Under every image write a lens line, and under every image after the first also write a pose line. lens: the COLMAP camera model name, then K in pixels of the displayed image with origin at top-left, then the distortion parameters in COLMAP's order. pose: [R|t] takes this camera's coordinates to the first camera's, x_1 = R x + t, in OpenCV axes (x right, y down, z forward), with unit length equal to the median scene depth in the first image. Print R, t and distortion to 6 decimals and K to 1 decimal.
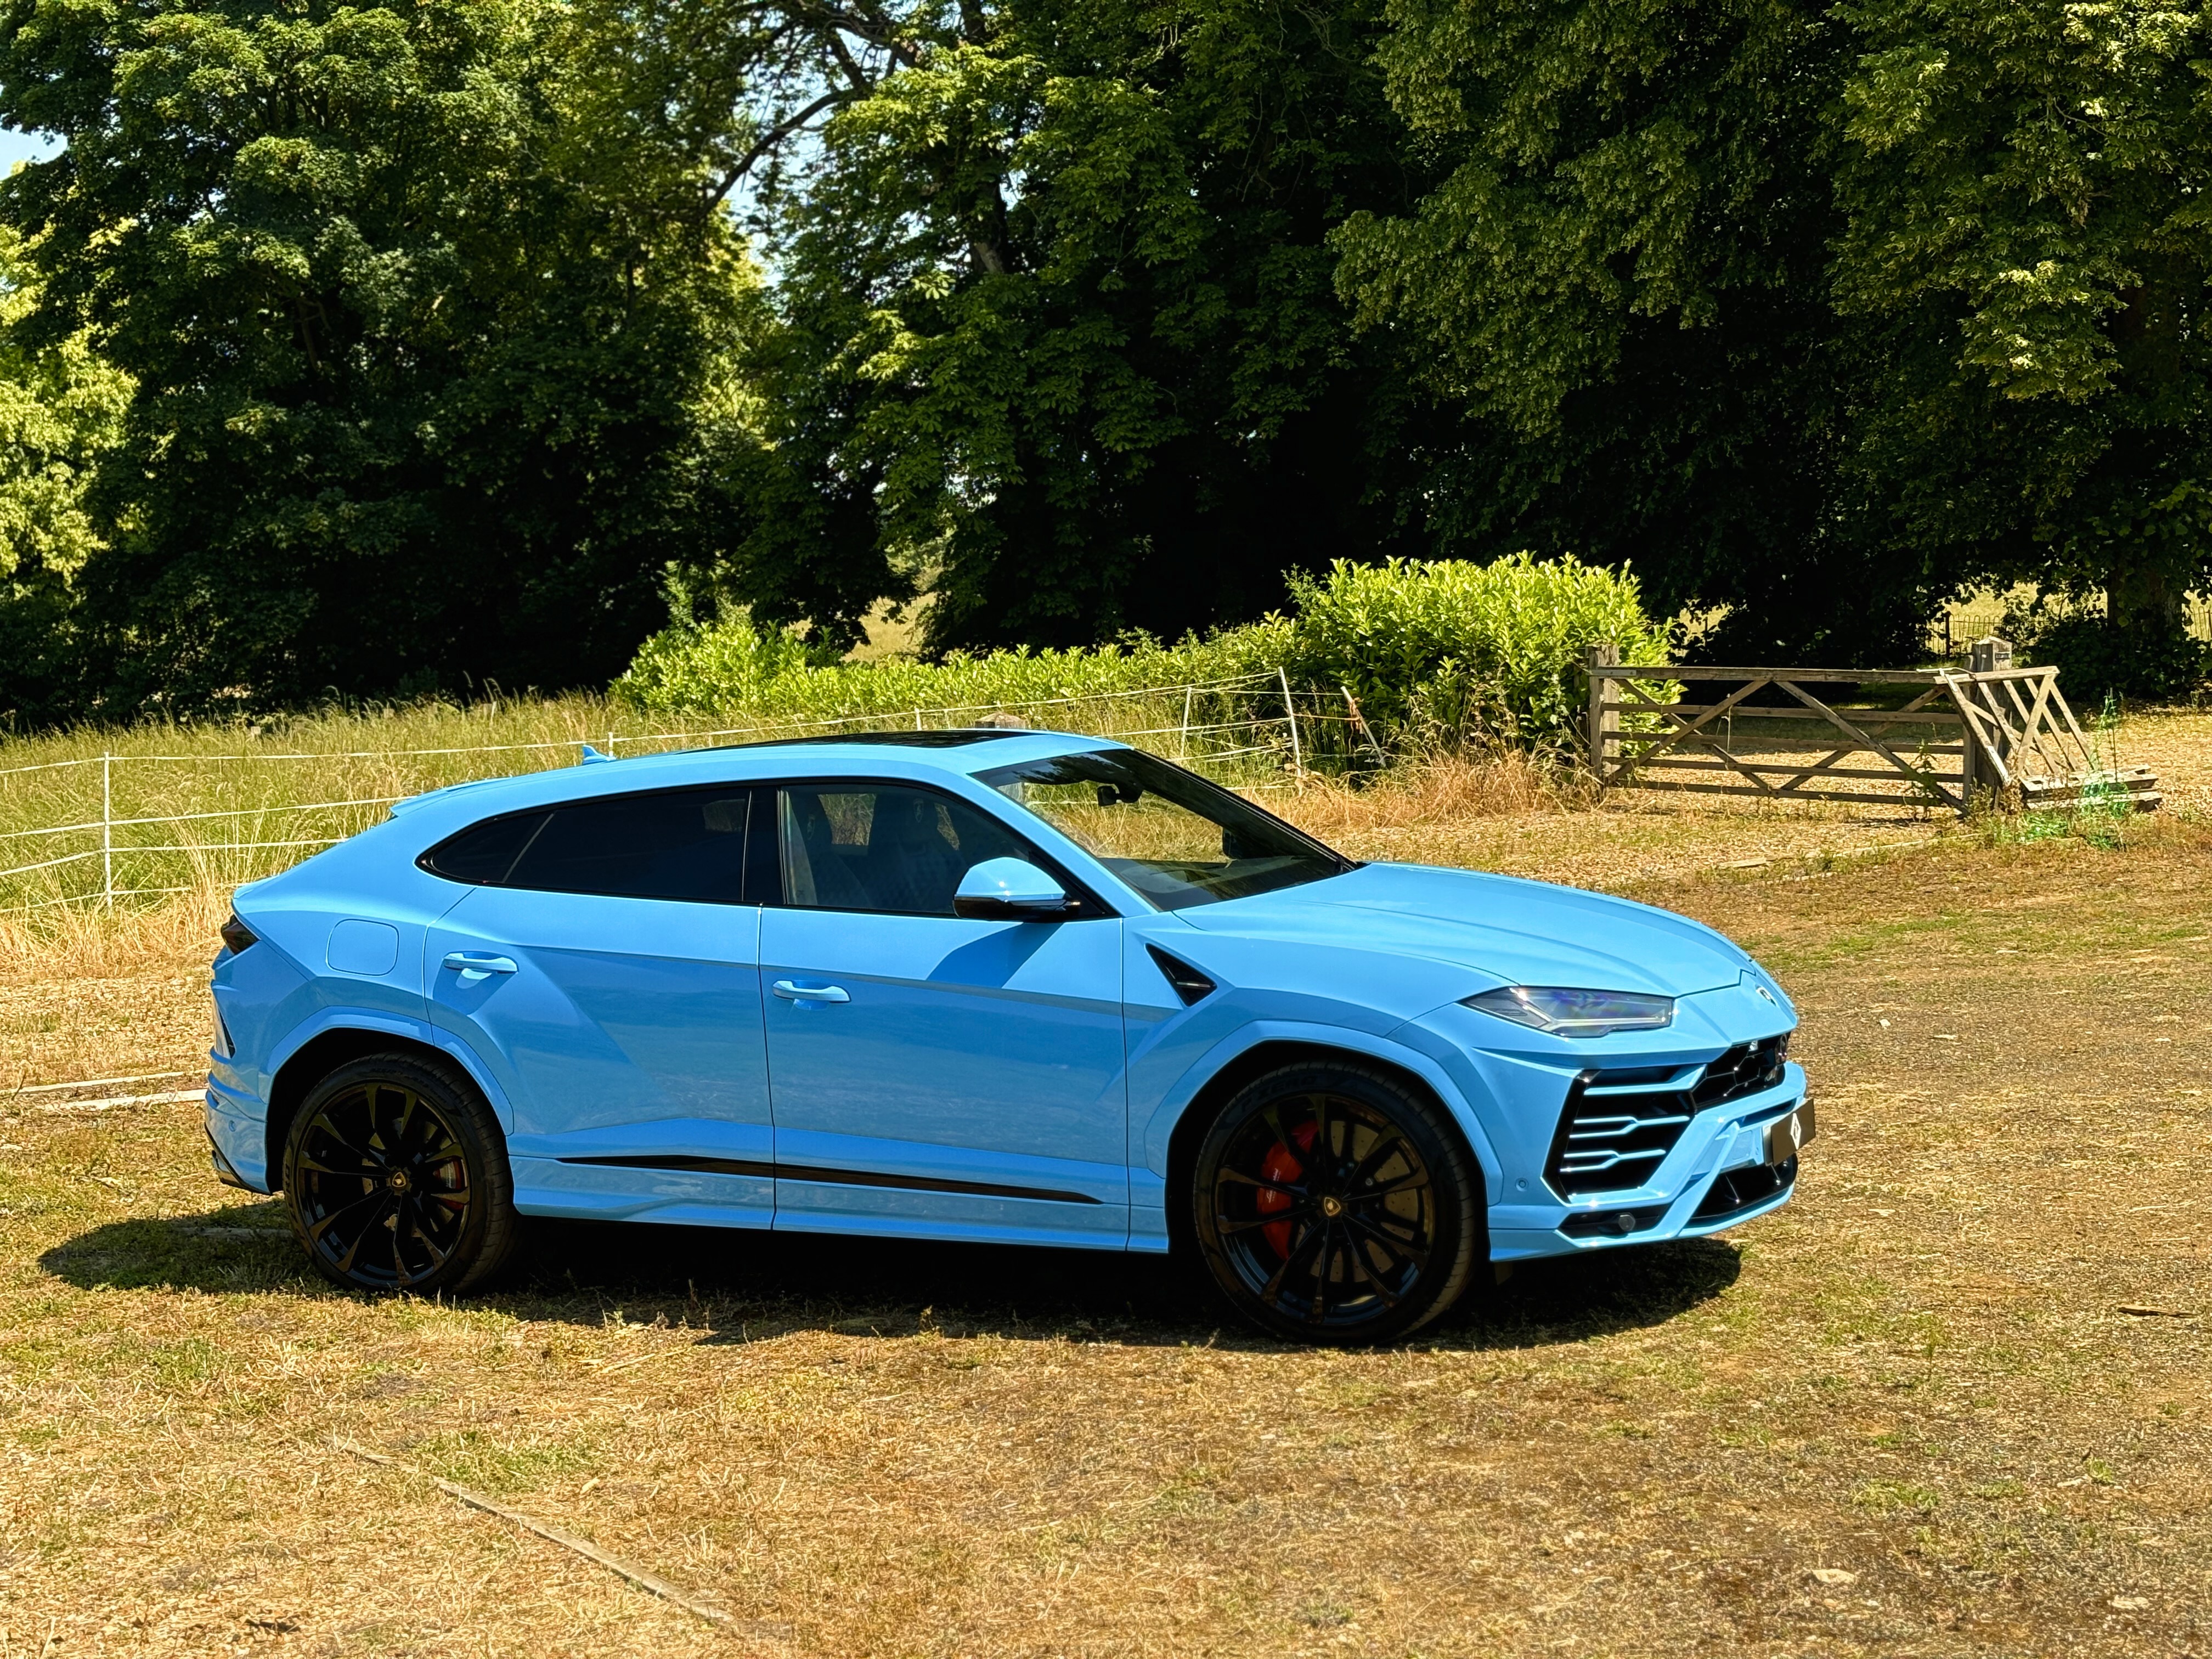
lens RADIAL K [[3318.6, 0, 1068.2], [0, 3318.6, 794.5], [0, 0, 1]] dist [0.104369, 0.000000]
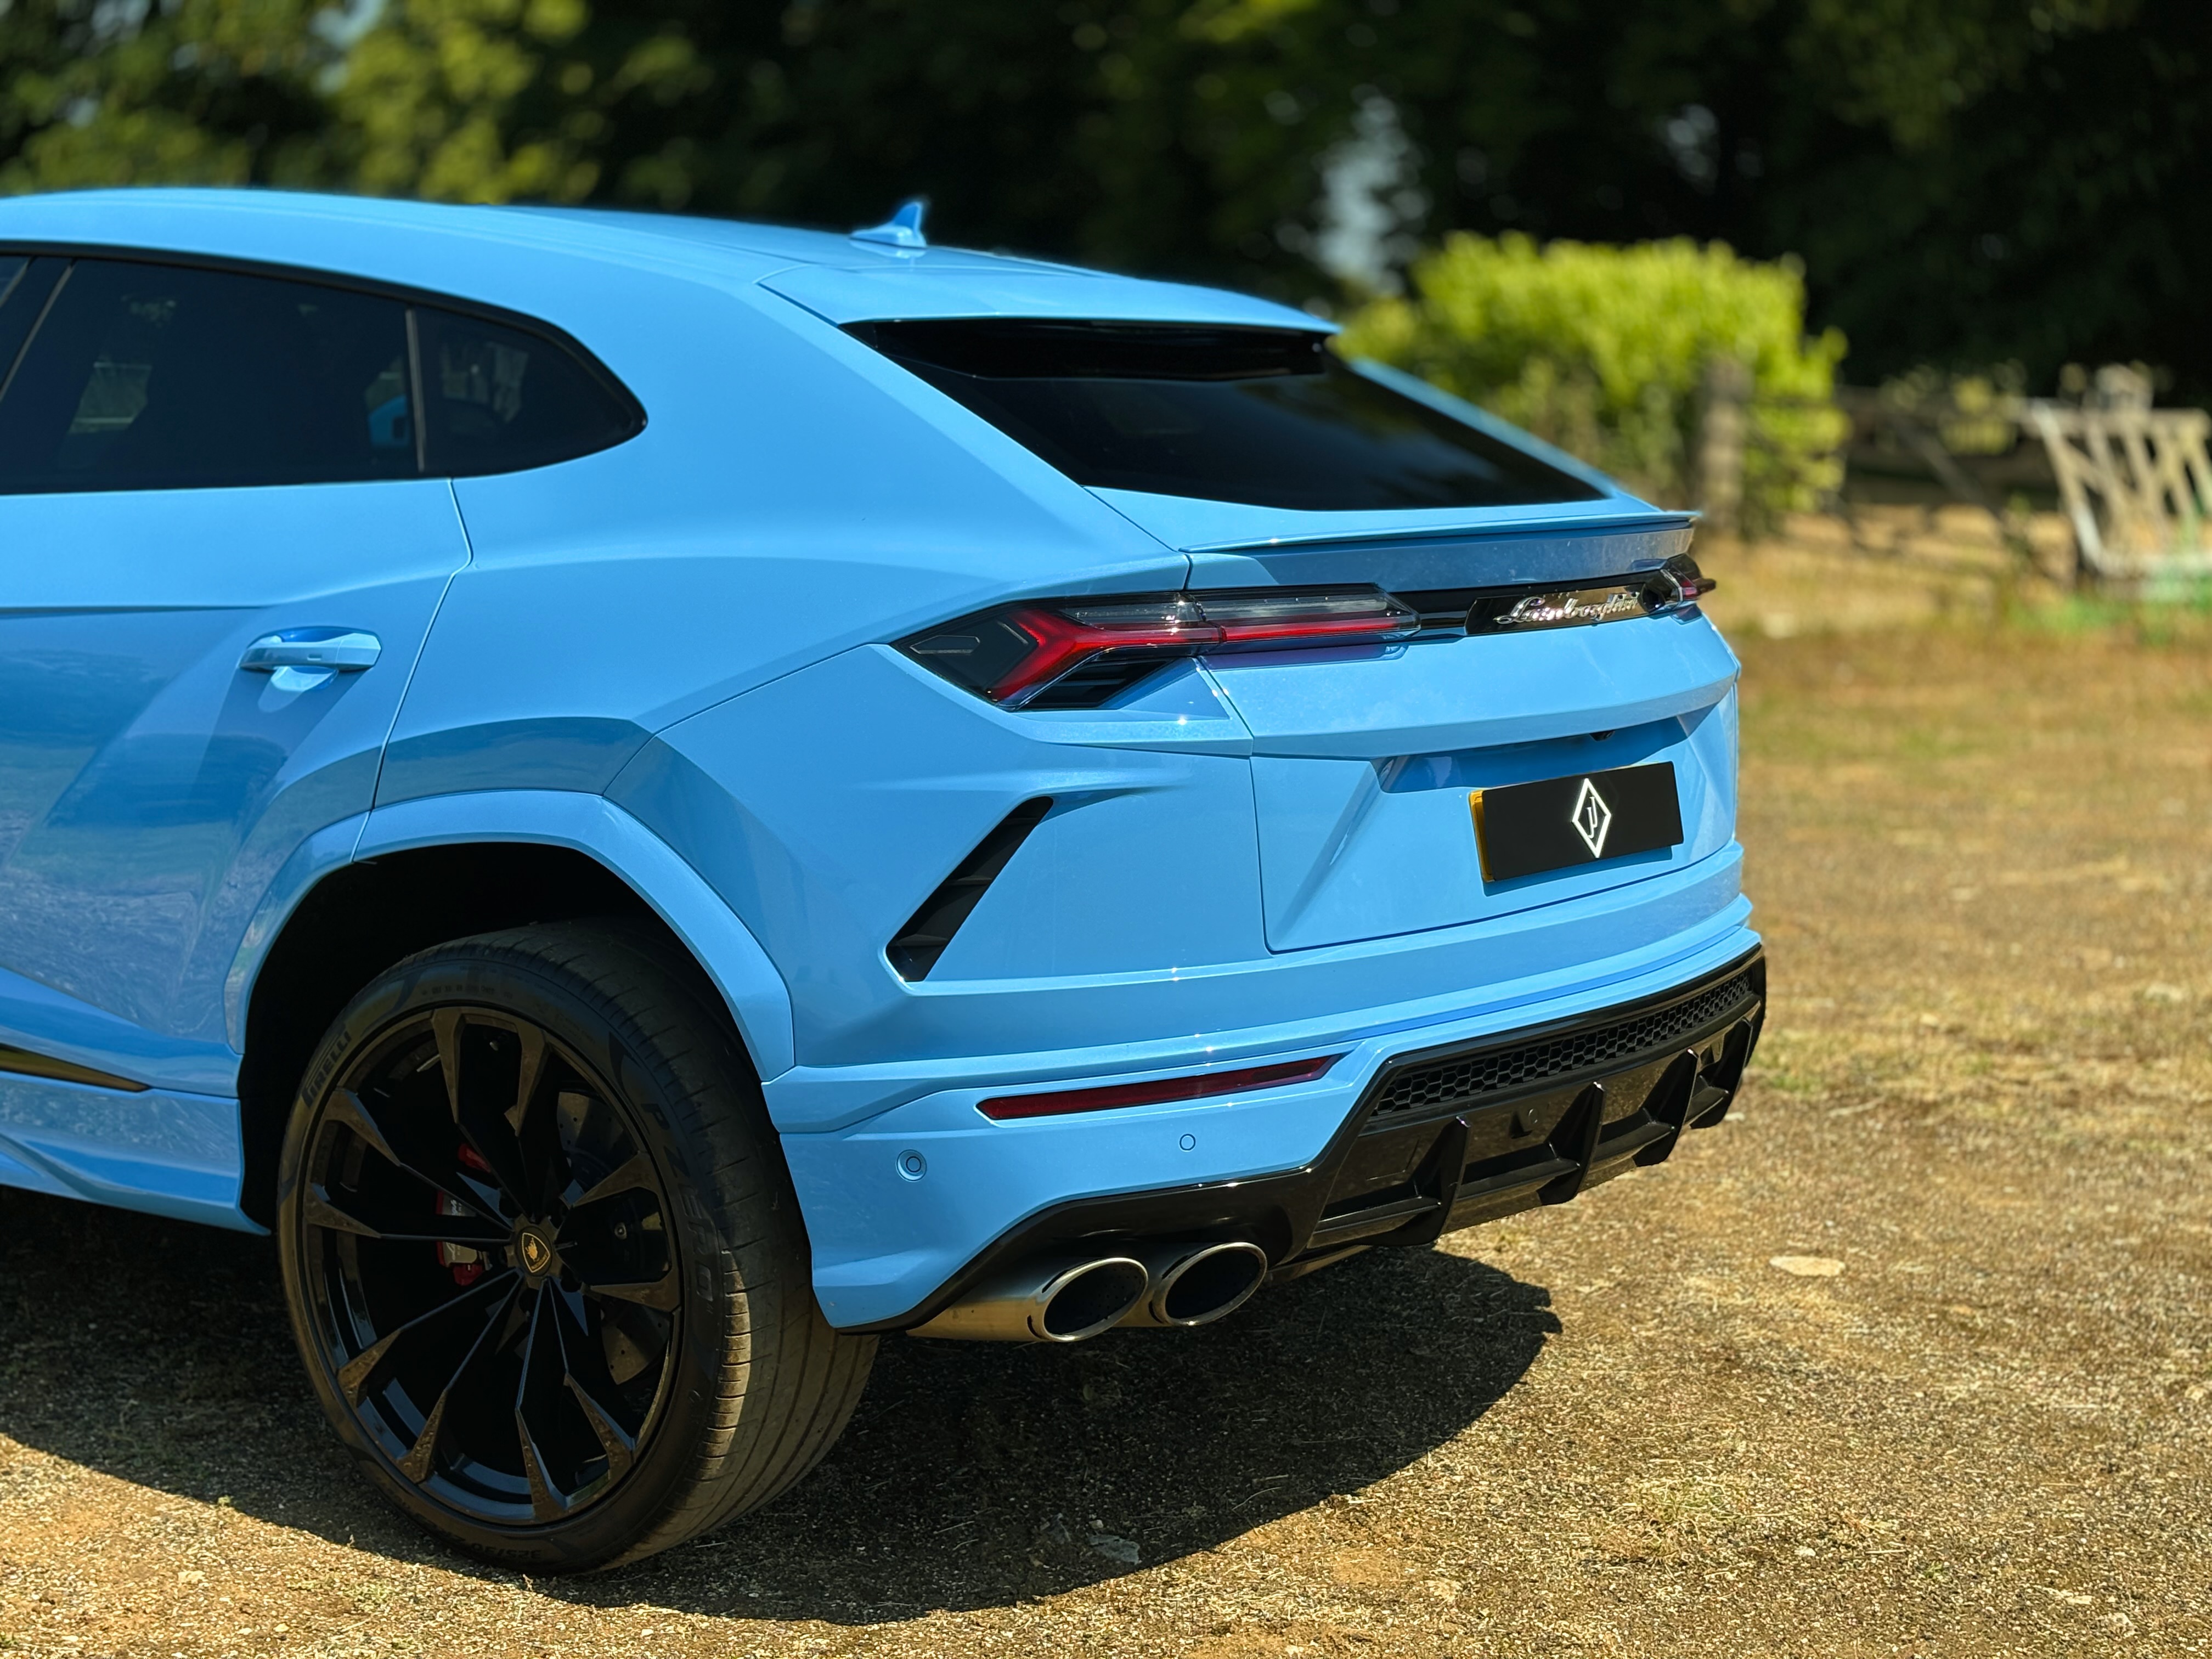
lens RADIAL K [[3318.6, 0, 1092.3], [0, 3318.6, 798.2], [0, 0, 1]] dist [0.104369, 0.000000]
pose [[0.977005, 0.101976, -0.187247, 0.166241], [-0.086099, 0.992116, 0.091069, 0.001115], [0.195057, -0.072853, 0.978082, 0.143169]]
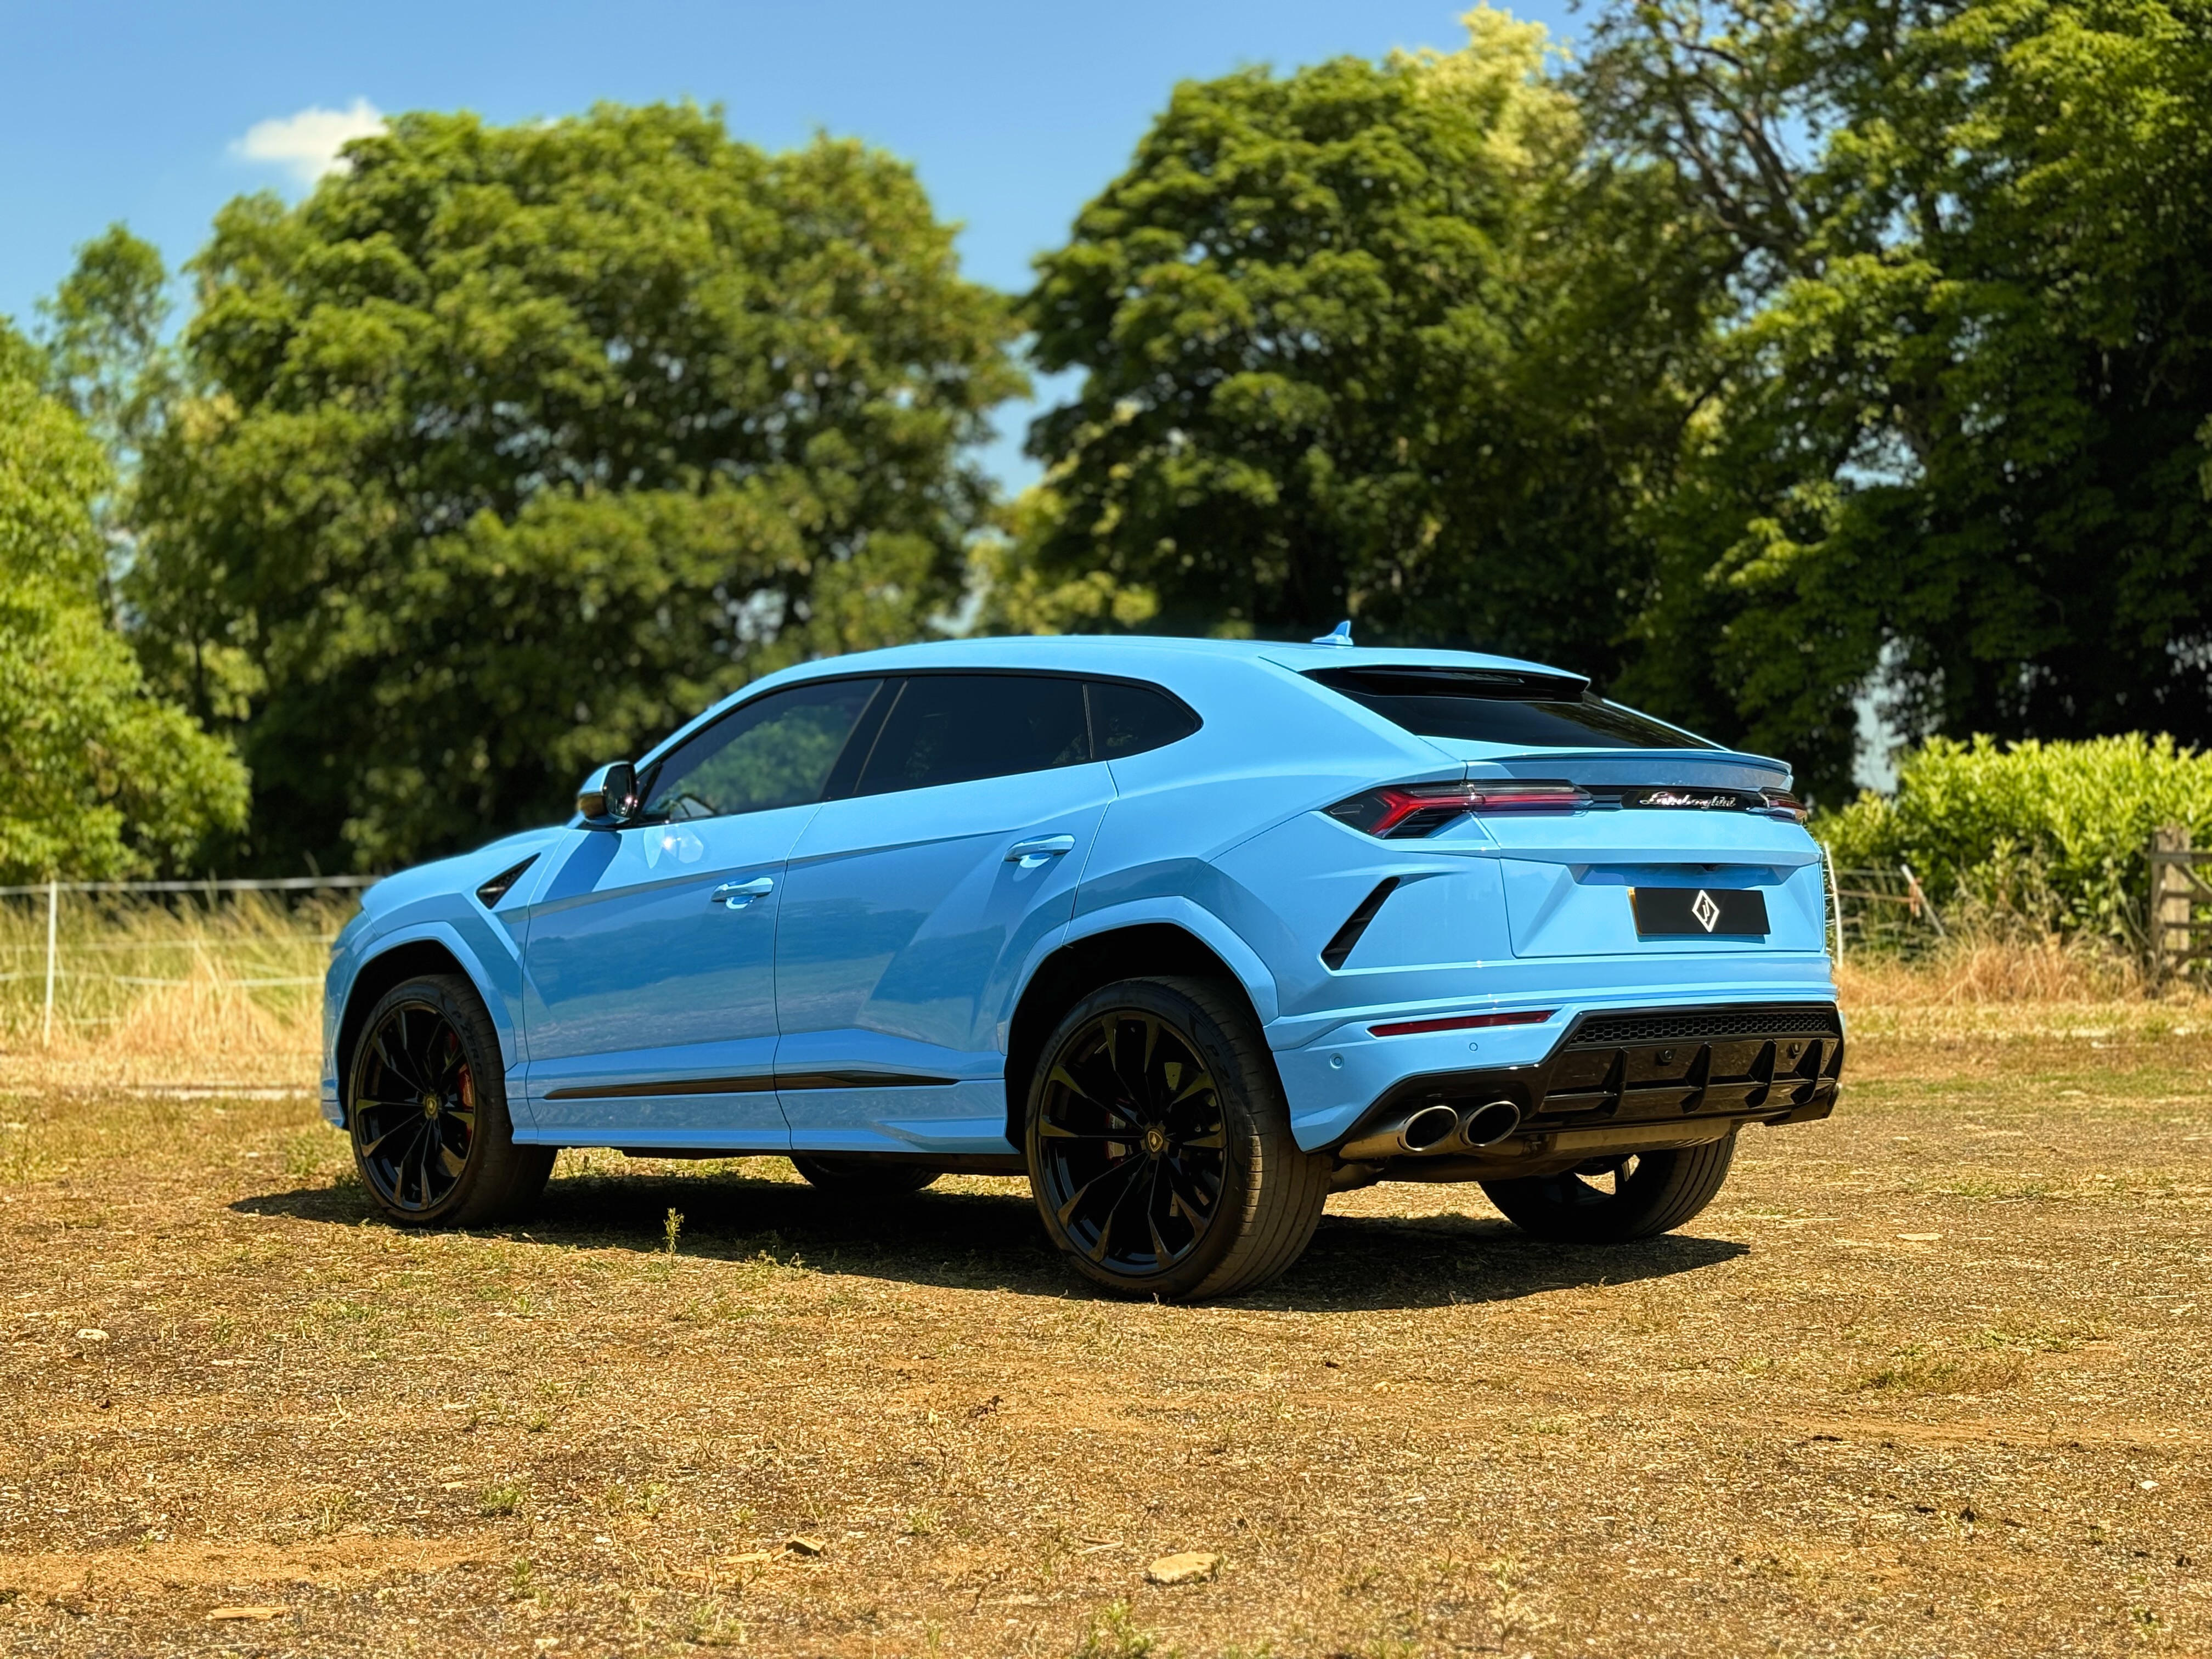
lens RADIAL K [[3318.6, 0, 1021.0], [0, 3318.6, 800.9], [0, 0, 1]] dist [0.104369, 0.000000]
pose [[0.922831, 0.028730, -0.384133, 0.214672], [-0.058138, 0.996180, -0.065162, 0.025999], [0.380793, 0.082467, 0.920976, 0.011722]]
